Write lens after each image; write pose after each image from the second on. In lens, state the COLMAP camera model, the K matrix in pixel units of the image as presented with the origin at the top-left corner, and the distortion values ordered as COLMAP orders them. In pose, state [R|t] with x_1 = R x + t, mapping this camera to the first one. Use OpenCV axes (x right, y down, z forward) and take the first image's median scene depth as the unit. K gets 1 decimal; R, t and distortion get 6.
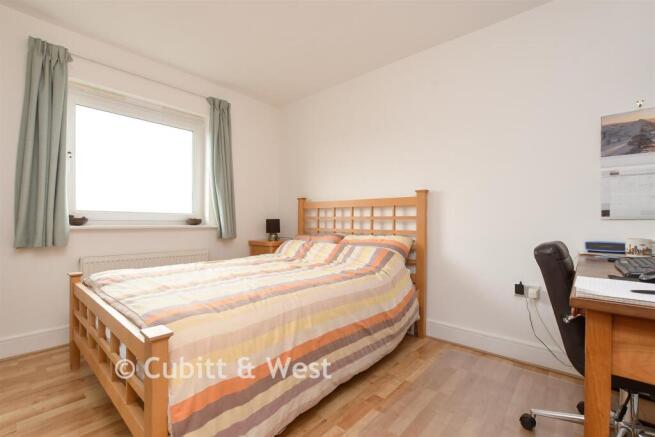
lens RADIAL K [[290.2, 0, 327.5], [0, 290.2, 218.5], [0, 0, 1]] dist [0.001168, 0.000029]
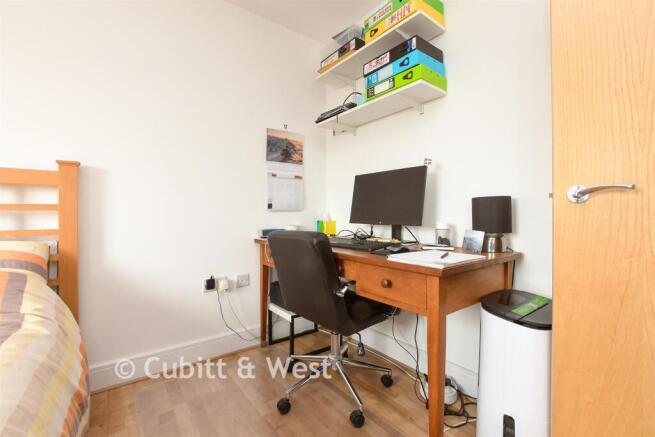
lens RADIAL K [[290.6, 0, 332.9], [0, 290.6, 214.6], [0, 0, 1]] dist [-0.045365, 0.015959]
pose [[0.180942, -0.005505, 0.983478, -0.207076], [-0.006939, 0.999952, 0.006874, 0.007433], [-0.983469, -0.008068, 0.180896, 0.474842]]
